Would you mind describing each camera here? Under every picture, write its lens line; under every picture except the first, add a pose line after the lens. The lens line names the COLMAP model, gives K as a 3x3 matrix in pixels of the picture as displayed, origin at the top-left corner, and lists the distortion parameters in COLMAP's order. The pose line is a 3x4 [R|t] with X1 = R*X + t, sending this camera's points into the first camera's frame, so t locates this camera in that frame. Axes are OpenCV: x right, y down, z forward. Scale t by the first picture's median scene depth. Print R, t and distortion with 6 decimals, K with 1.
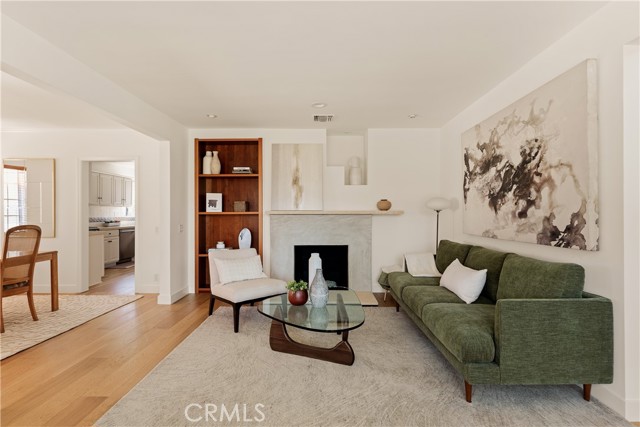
lens RADIAL K [[304.2, 0, 322.3], [0, 304.2, 212.2], [0, 0, 1]] dist [0.002584, 0.000315]
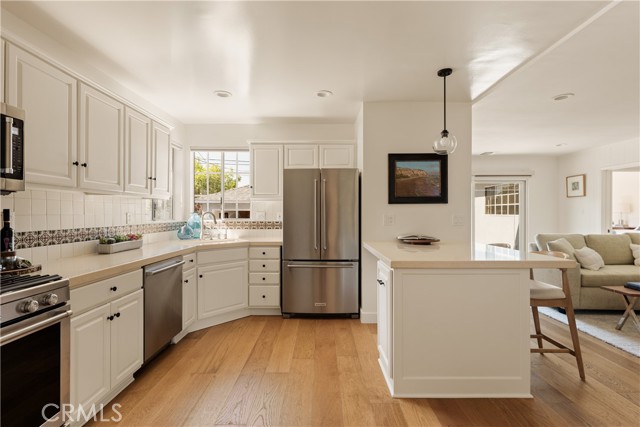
lens RADIAL K [[304.2, 0, 322.3], [0, 304.2, 212.2], [0, 0, 1]] dist [0.002584, 0.000315]
pose [[0.999822, 0.001126, -0.018853, -0.472283], [-0.001075, 0.999996, 0.002705, -0.001410], [0.018856, -0.002684, 0.999819, 0.684654]]
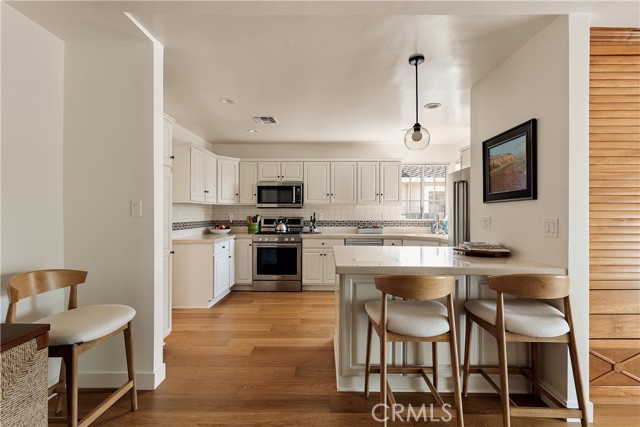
lens RADIAL K [[304.2, 0, 322.3], [0, 304.2, 212.2], [0, 0, 1]] dist [0.002584, 0.000315]
pose [[-0.035487, -0.001221, -0.999369, 0.012462], [0.007425, 0.999971, -0.001486, -0.002866], [0.999343, -0.007473, -0.035476, 0.968142]]
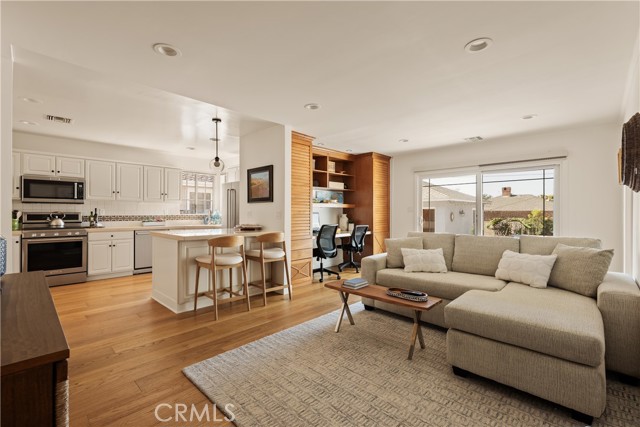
lens RADIAL K [[288.0, 0, 320.0], [0, 288.0, 213.5], [0, 0, 1]] dist [0.004352, 0.000540]
pose [[0.704990, 0.006656, -0.709186, 0.210599], [0.002329, 0.999929, 0.011700, 0.003095], [0.709213, -0.009900, 0.704925, 0.807736]]
